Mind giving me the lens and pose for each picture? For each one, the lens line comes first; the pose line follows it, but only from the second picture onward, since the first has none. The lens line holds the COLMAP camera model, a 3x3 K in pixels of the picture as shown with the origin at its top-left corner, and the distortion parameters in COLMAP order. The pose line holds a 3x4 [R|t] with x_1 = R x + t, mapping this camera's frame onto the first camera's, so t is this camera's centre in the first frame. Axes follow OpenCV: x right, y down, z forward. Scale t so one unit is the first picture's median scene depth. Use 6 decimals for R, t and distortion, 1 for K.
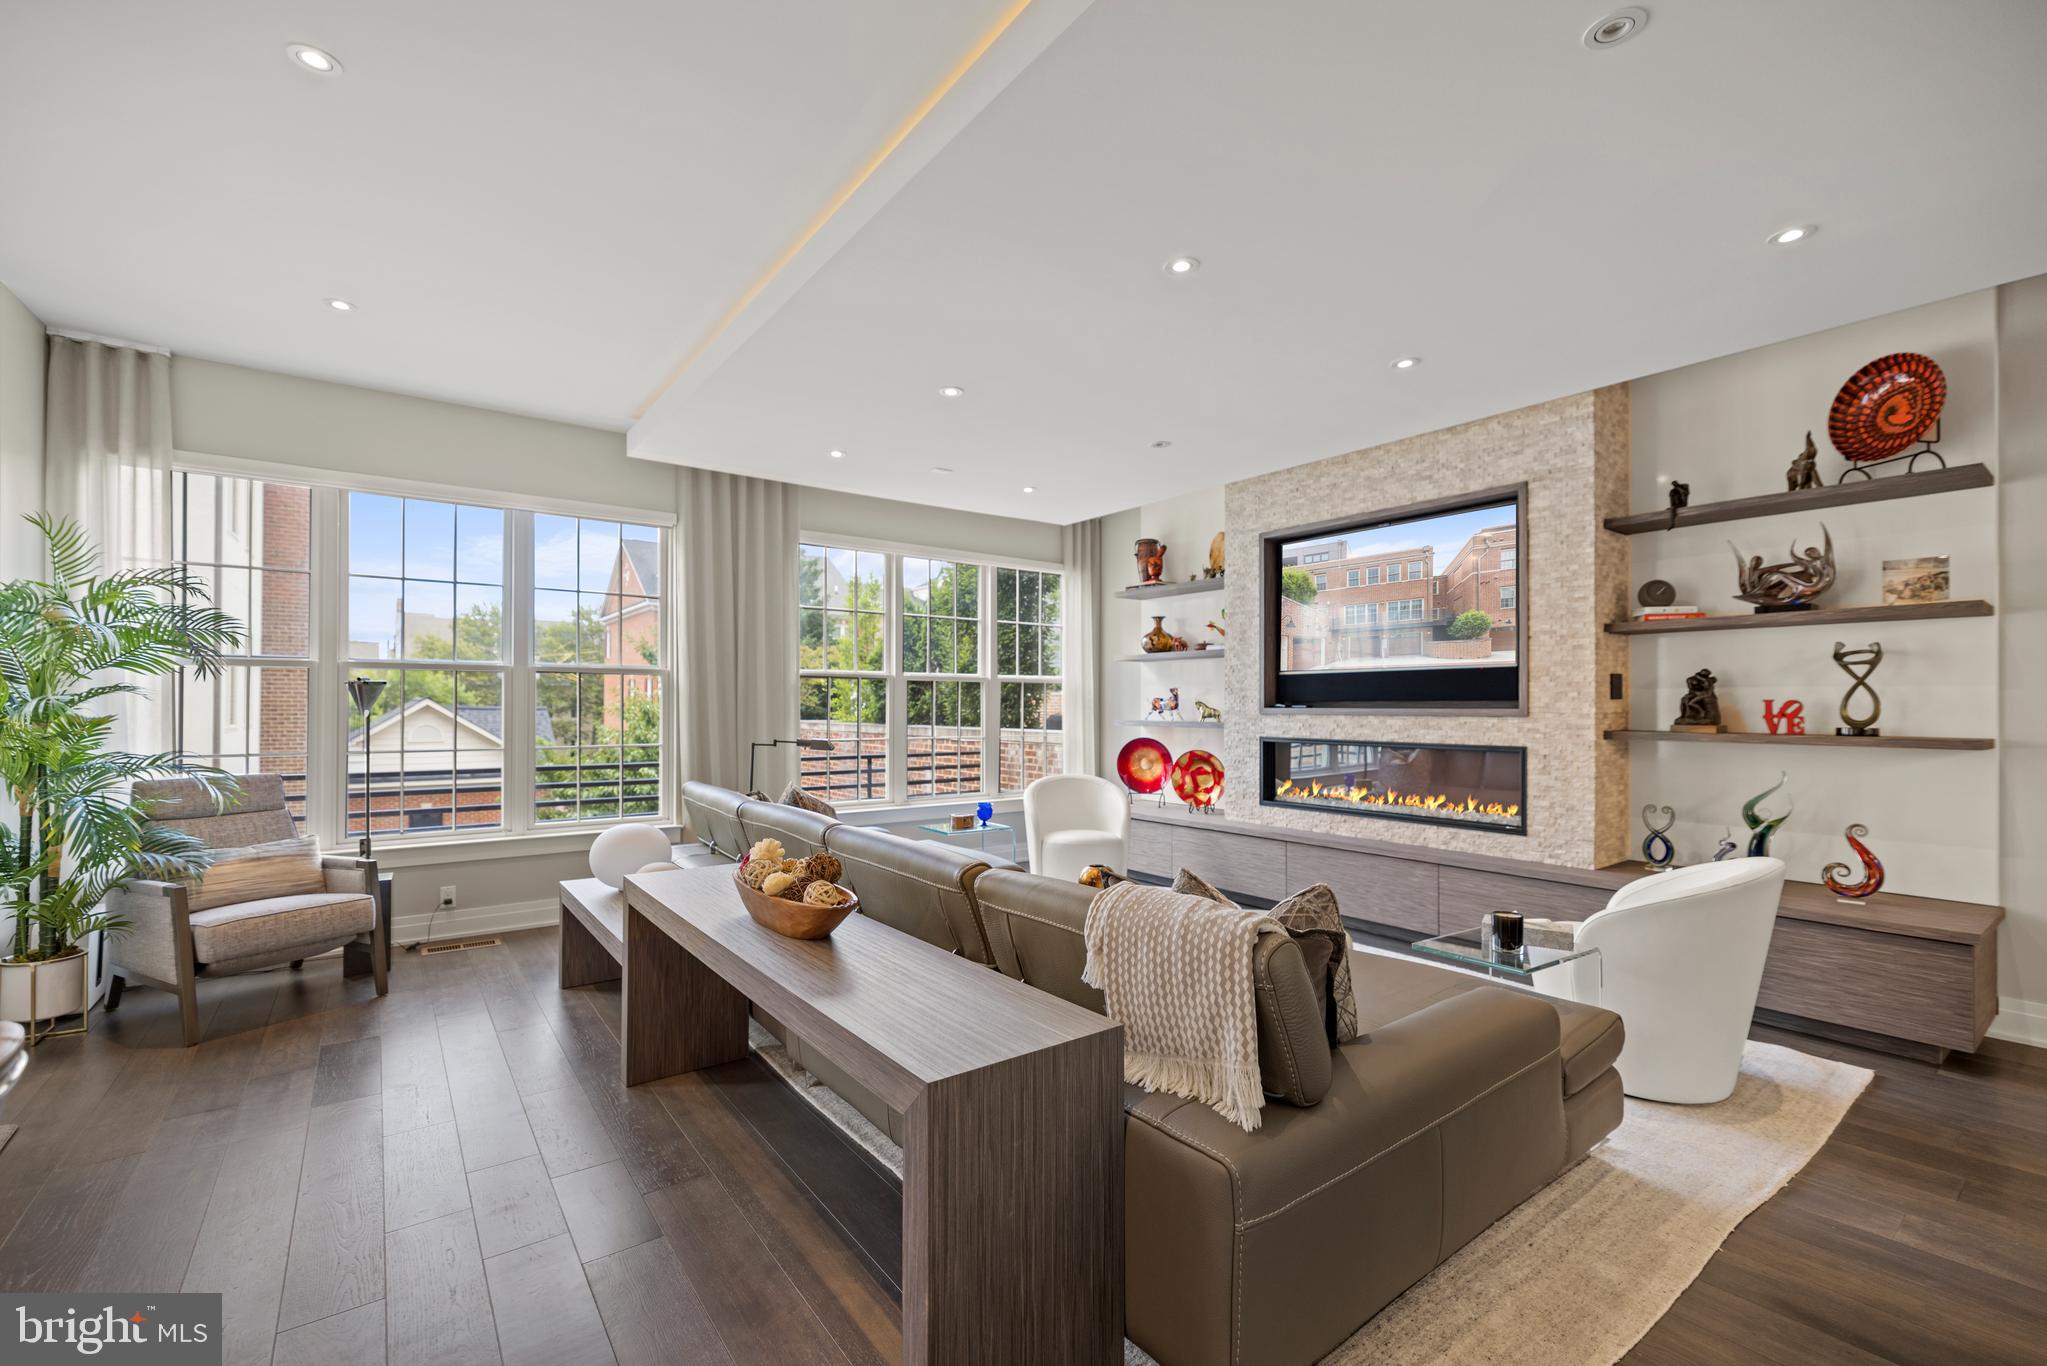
lens RADIAL K [[864.1, 0, 1029.9], [0, 864.1, 702.4], [0, 0, 1]] dist [0.000880, 0.001789]
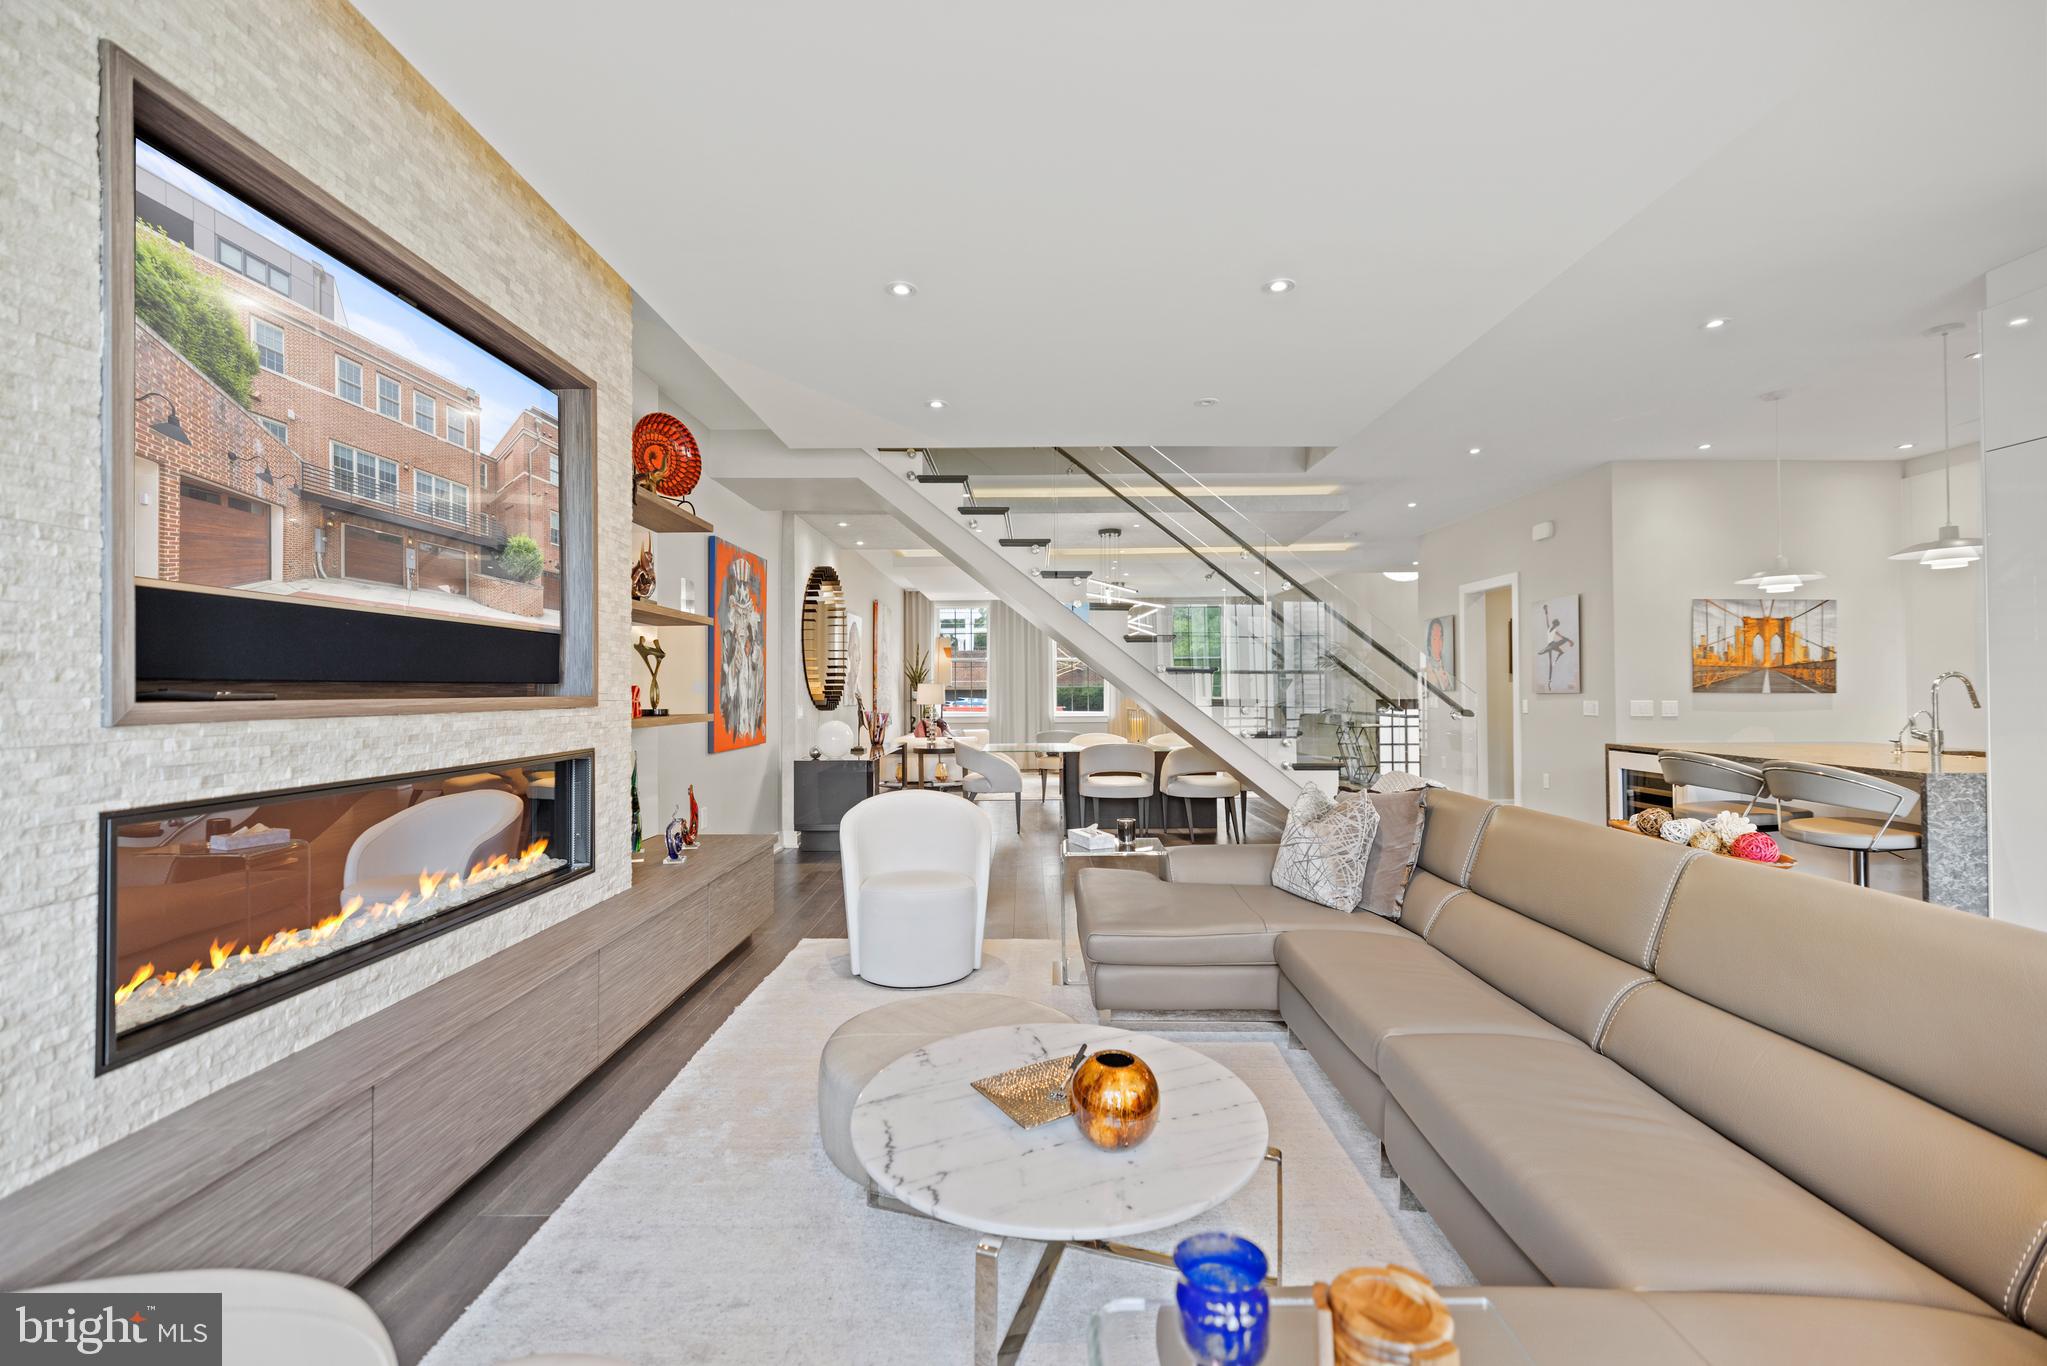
lens RADIAL K [[864.1, 0, 1009.5], [0, 864.1, 684.0], [0, 0, 1]] dist [0.000880, 0.001789]
pose [[-0.781372, 0.011967, 0.623951, -0.141864], [0.007955, 0.999926, -0.009216, 0.006663], [-0.624015, -0.002238, -0.781409, 1.303162]]
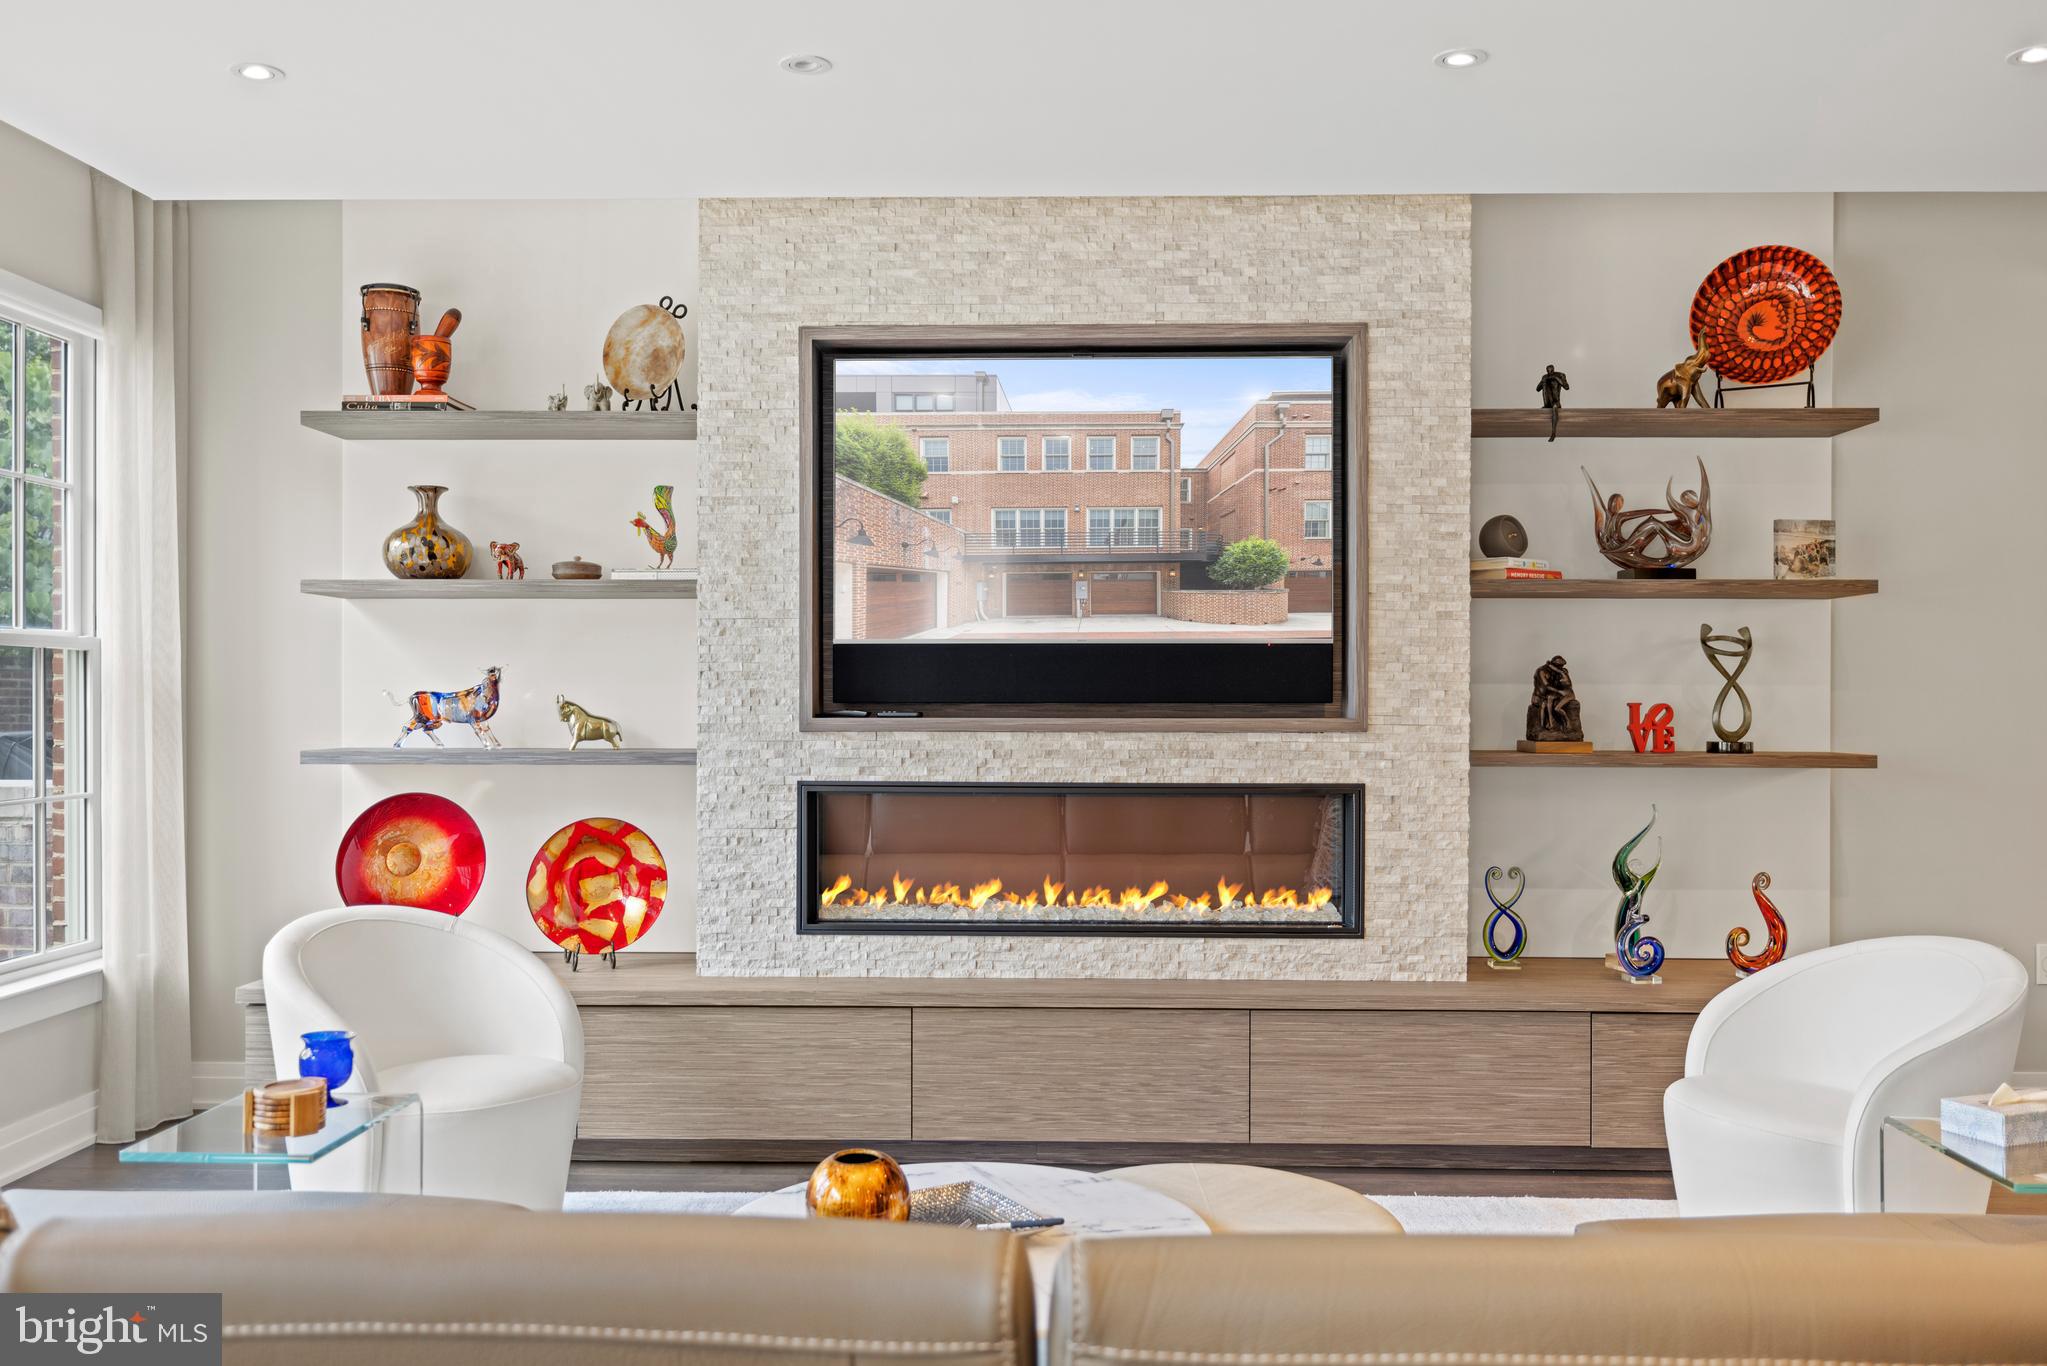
lens RADIAL K [[1661.5, 0, 1016.6], [0, 1661.5, 700.7], [0, 0, 1]] dist [-0.015747, 0.023406]
pose [[0.626695, -0.000957, 0.779264, -0.419287], [-0.003280, 0.999987, 0.003866, -0.007422], [-0.779258, -0.004979, 0.626683, 0.470929]]
